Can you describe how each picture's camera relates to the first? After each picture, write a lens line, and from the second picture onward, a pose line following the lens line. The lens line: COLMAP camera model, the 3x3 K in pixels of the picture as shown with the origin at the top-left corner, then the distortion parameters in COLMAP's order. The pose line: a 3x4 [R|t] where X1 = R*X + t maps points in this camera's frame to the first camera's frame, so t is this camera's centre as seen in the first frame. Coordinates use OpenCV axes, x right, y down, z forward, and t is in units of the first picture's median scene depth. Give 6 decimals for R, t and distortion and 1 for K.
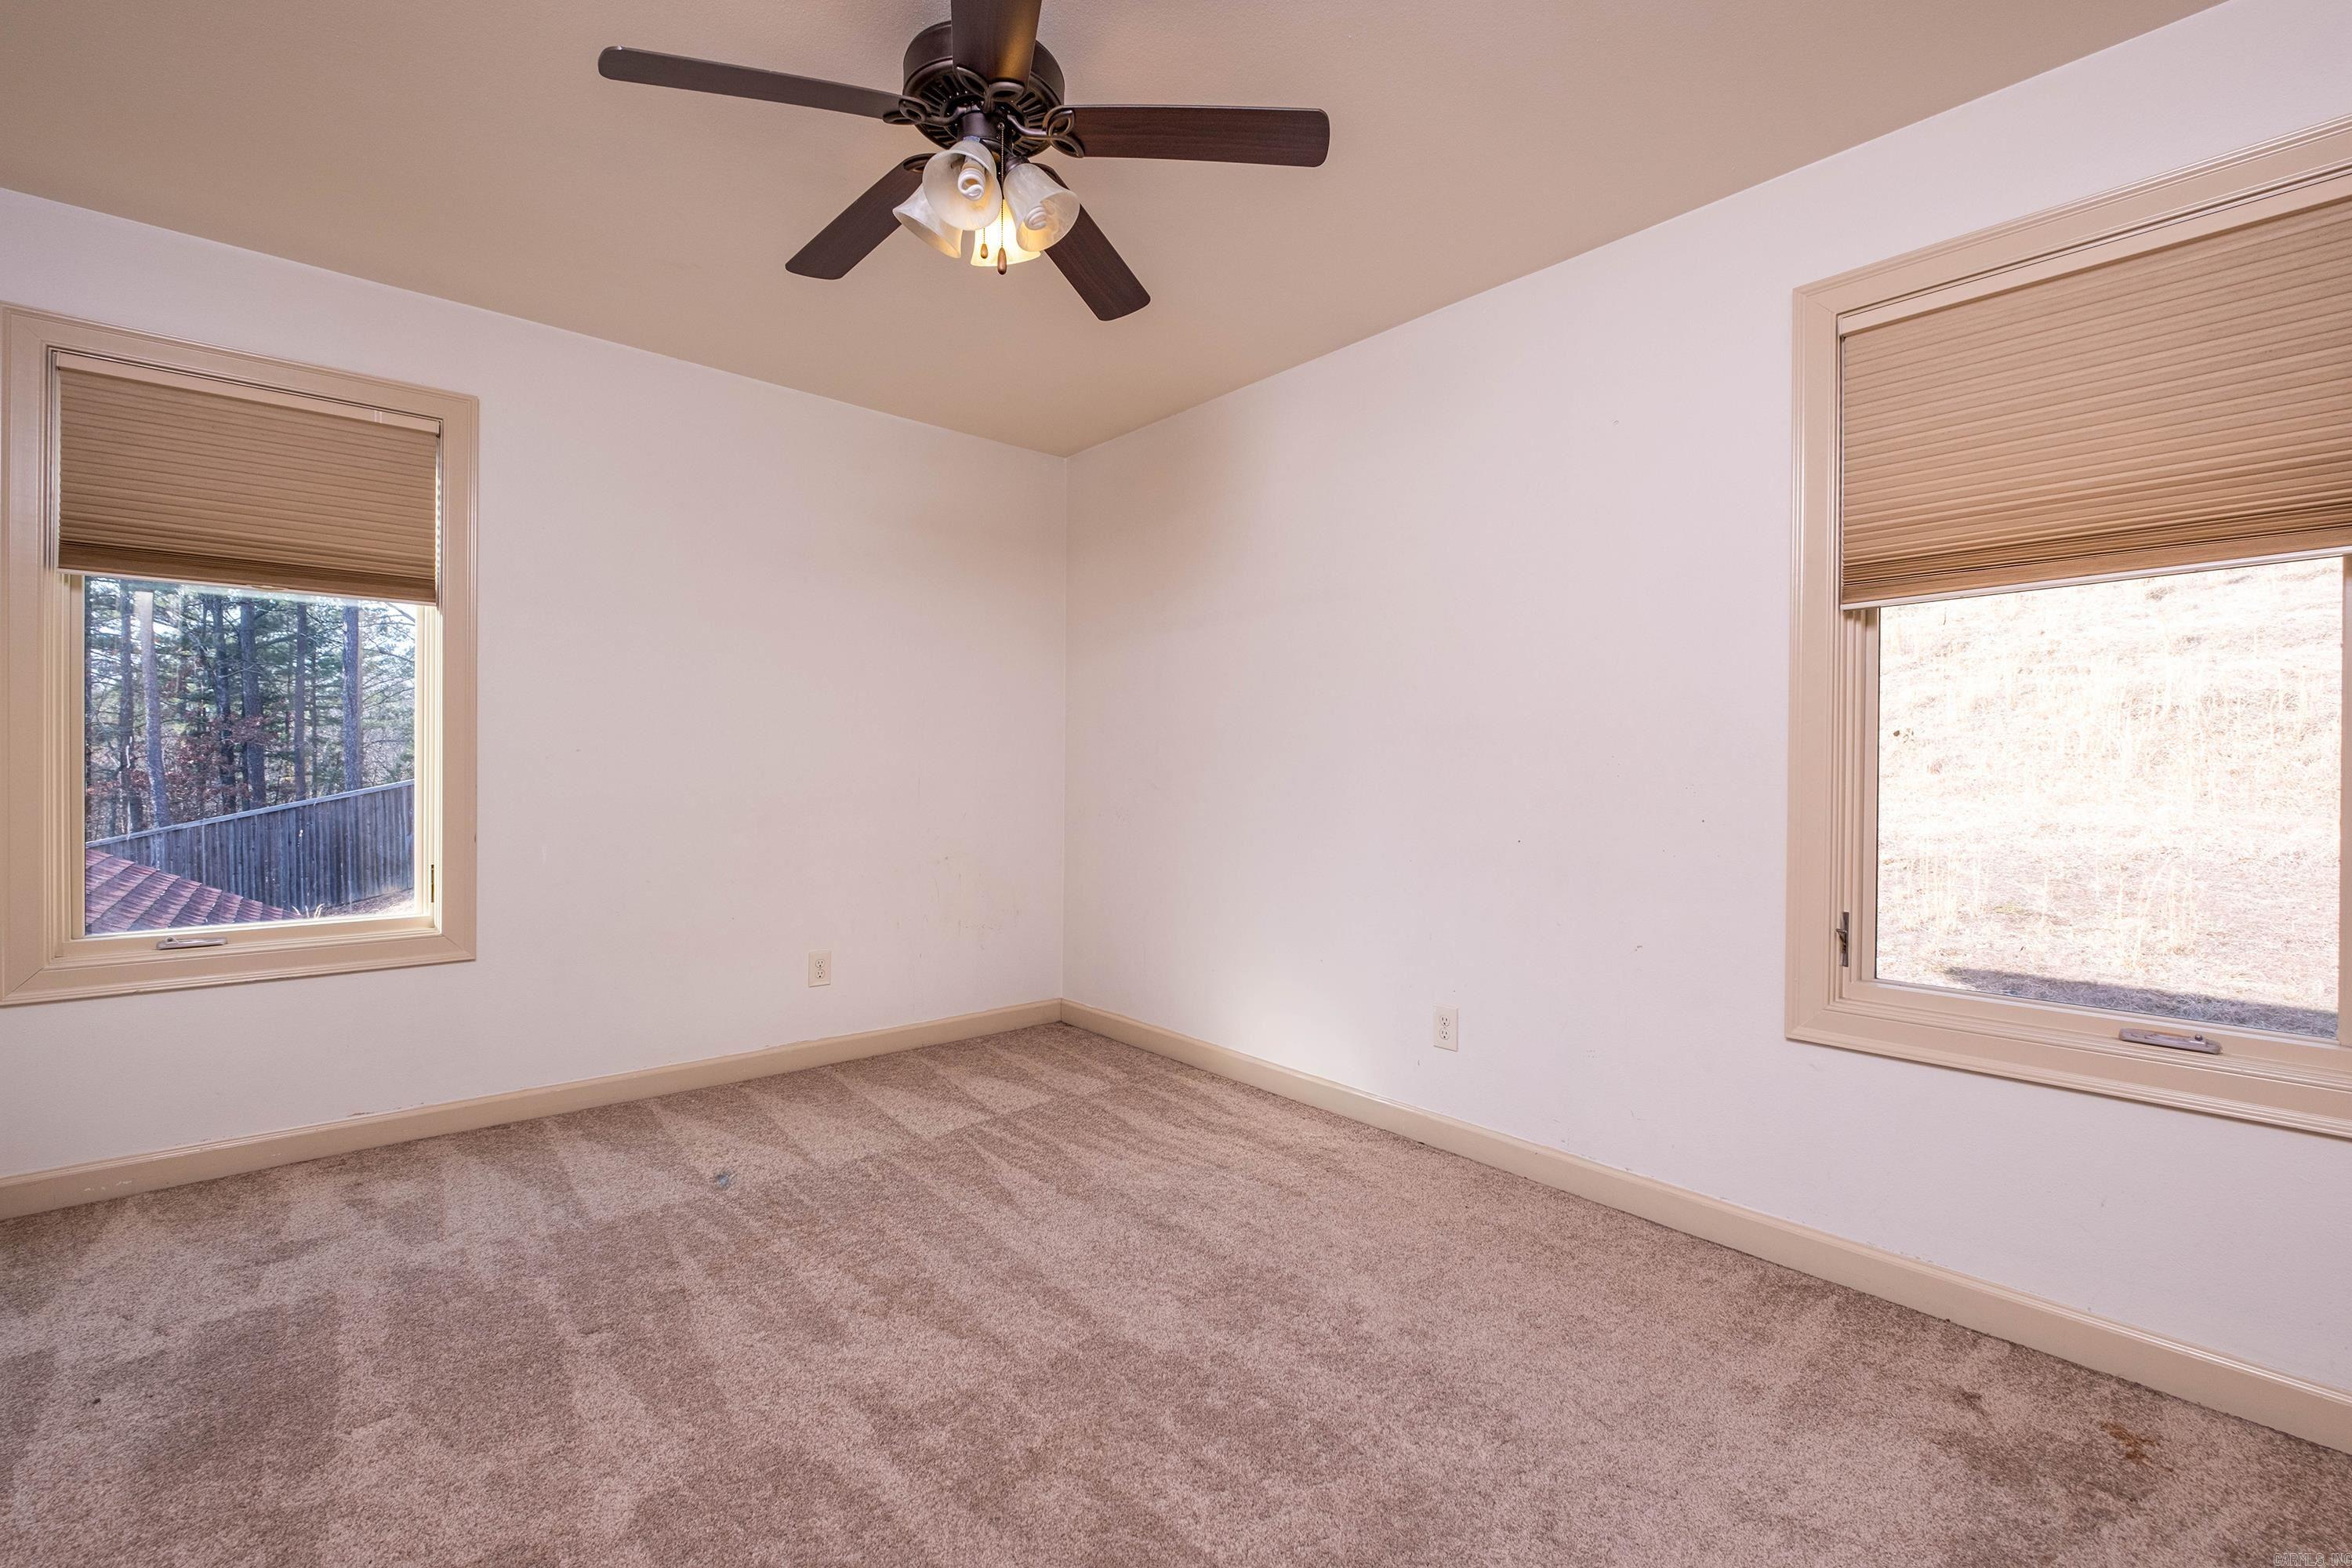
lens RADIAL K [[1010.5, 0, 1181.0], [0, 1010.5, 772.1], [0, 0, 1]] dist [-0.000248, -0.001866]
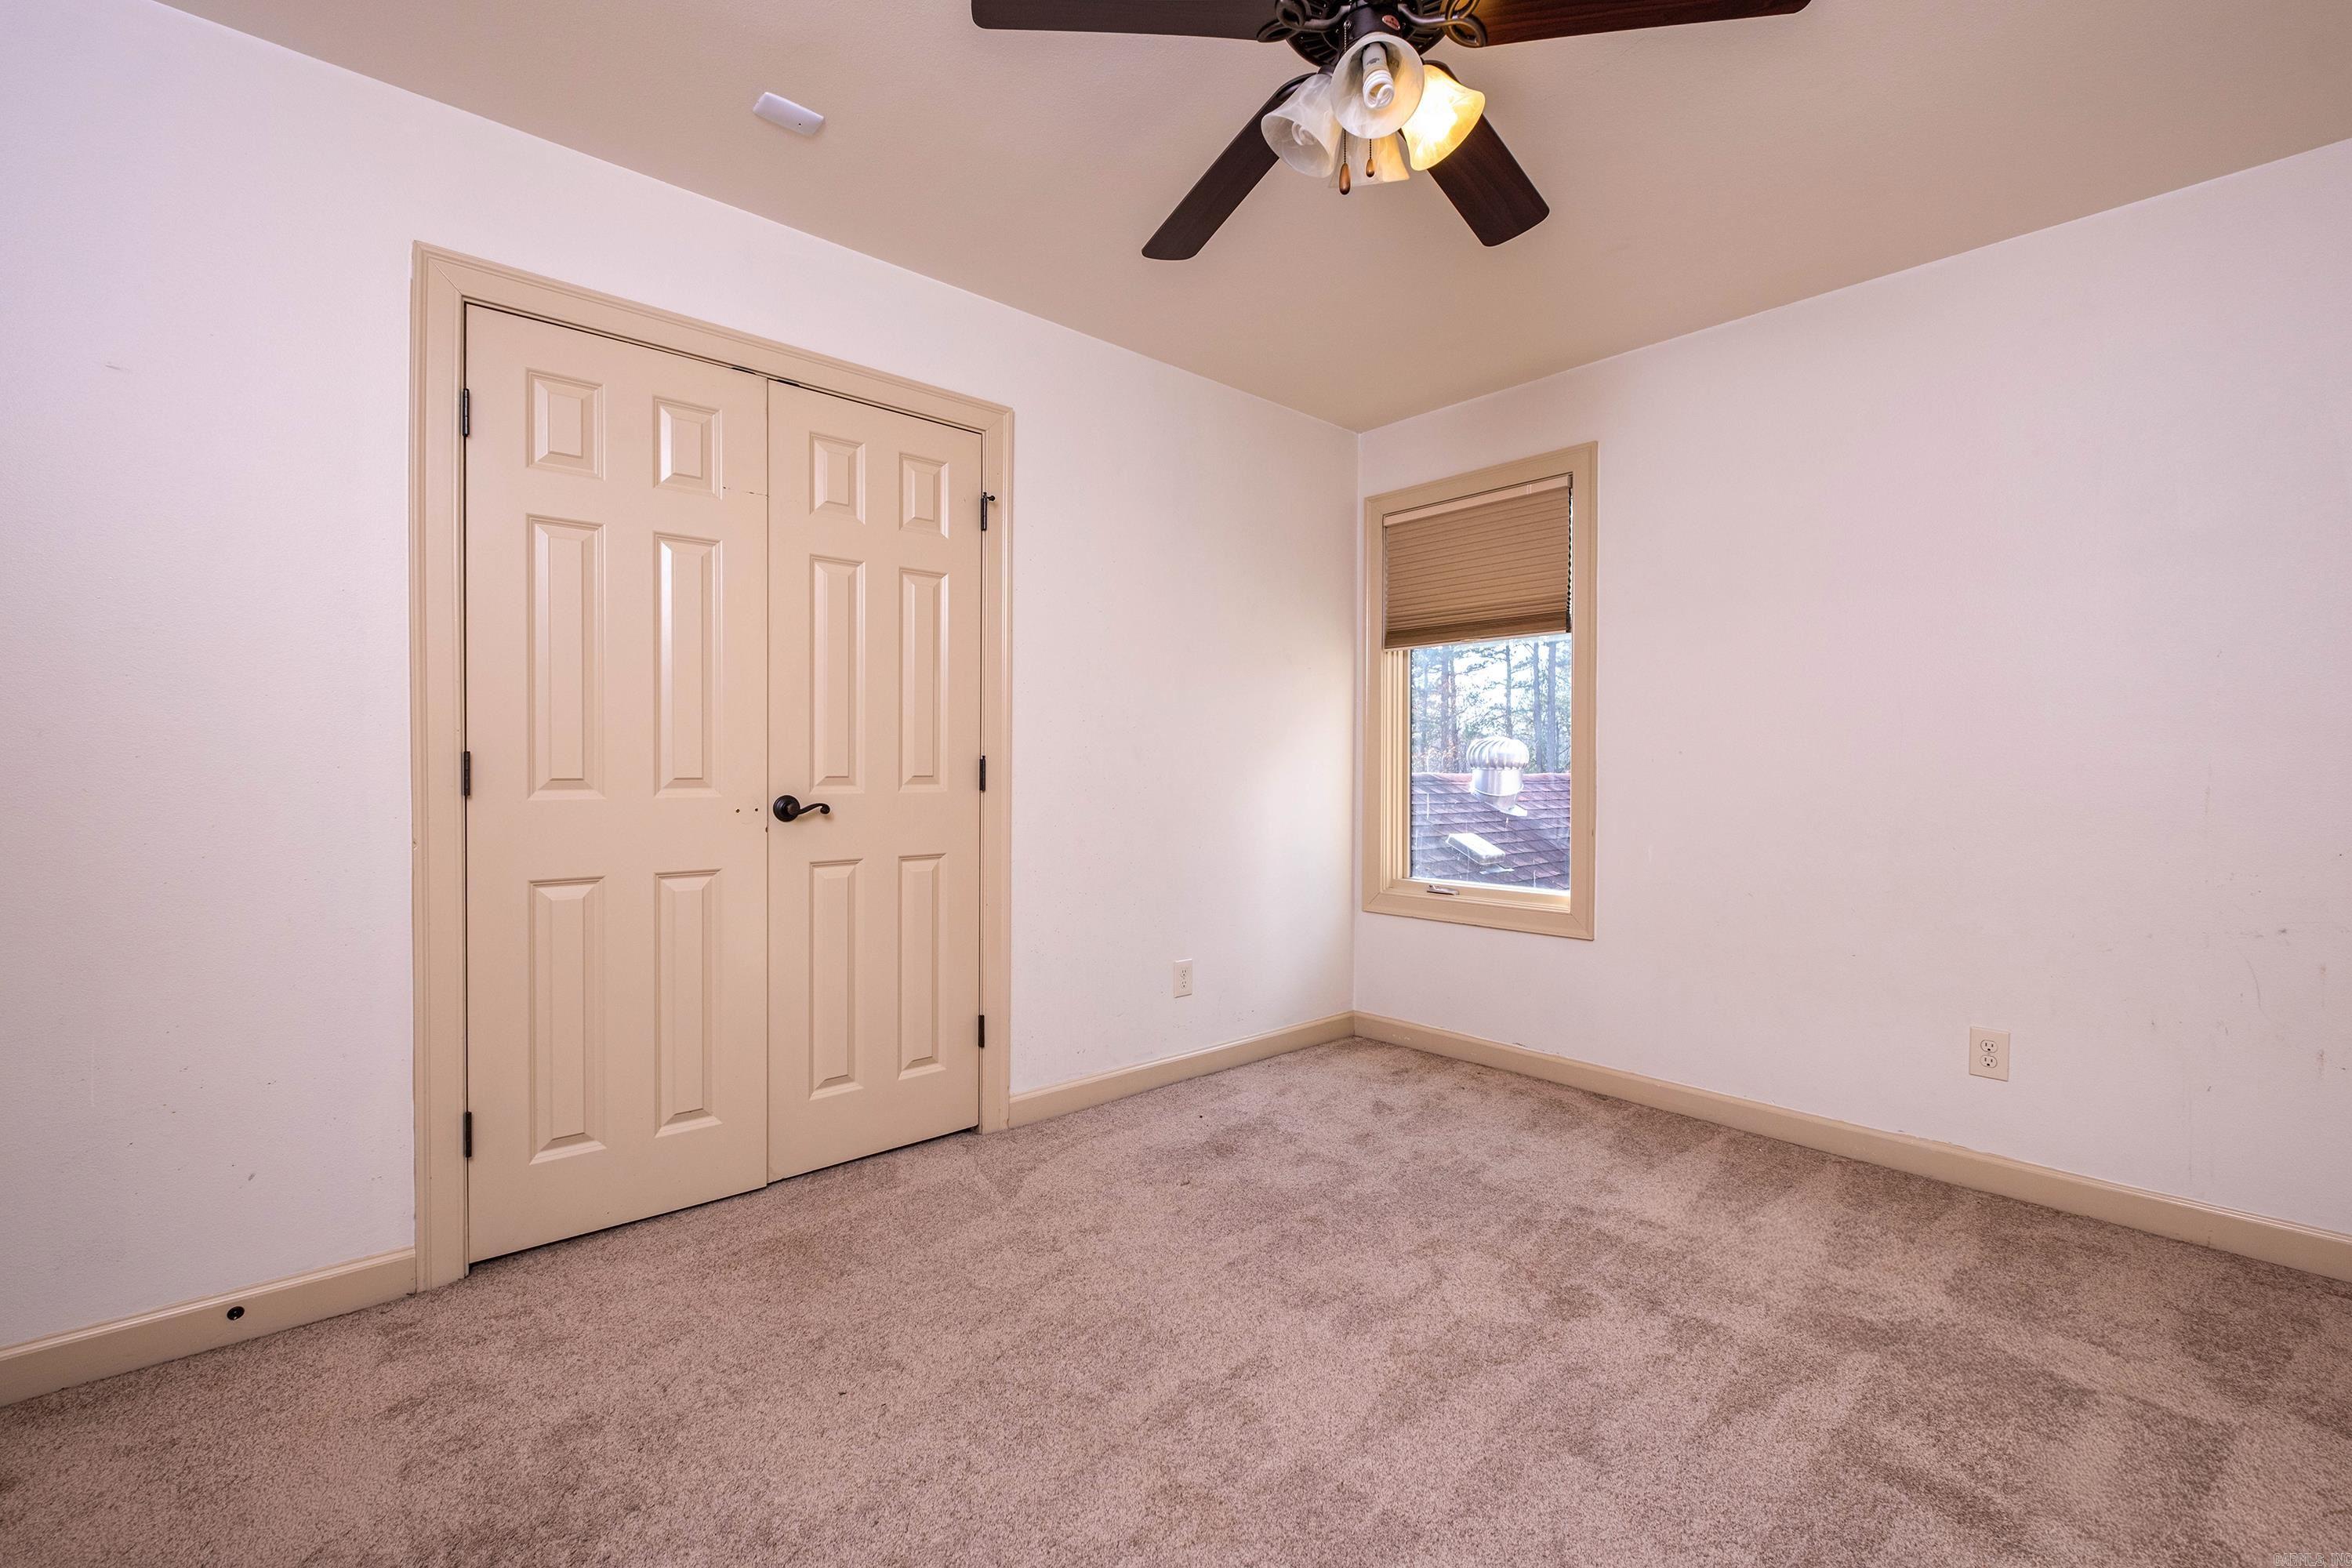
lens RADIAL K [[1010.5, 0, 1179.8], [0, 1010.5, 780.2], [0, 0, 1]] dist [-0.000248, -0.001866]
pose [[0.007115, 0.005323, -0.999961, 0.433890], [-0.003121, 0.999981, 0.005301, 0.001537], [0.999970, 0.003083, 0.007131, 0.541149]]
